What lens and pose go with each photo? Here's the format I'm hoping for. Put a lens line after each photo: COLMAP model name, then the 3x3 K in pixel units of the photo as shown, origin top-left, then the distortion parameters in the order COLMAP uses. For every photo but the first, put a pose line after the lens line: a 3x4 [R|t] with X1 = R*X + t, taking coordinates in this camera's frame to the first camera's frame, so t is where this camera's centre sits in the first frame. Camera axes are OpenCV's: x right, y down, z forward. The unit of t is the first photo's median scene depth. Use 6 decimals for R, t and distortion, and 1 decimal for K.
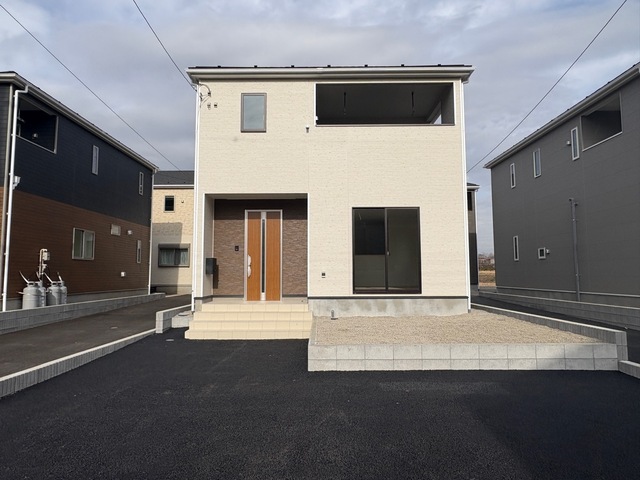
lens RADIAL K [[409.2, 0, 319.2], [0, 409.2, 240.3], [0, 0, 1]] dist [0.001506, 0.003821]
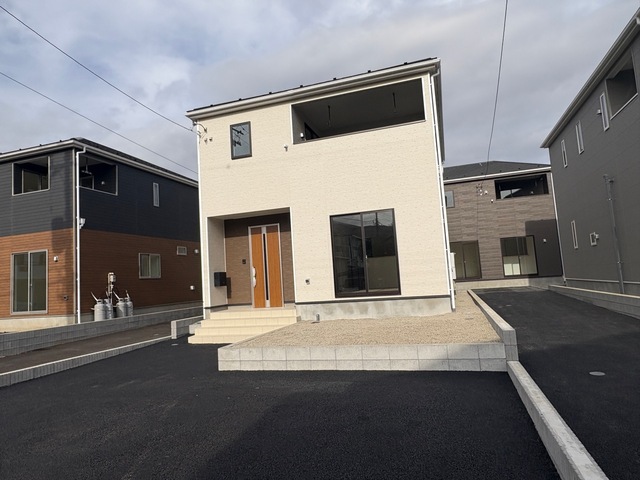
lens RADIAL K [[409.2, 0, 320.1], [0, 409.2, 240.0], [0, 0, 1]] dist [0.001506, 0.003821]
pose [[0.952620, -0.087382, -0.291341, 0.349405], [0.086326, 0.996130, -0.016503, -0.003224], [0.291656, -0.009429, 0.956477, -0.013038]]
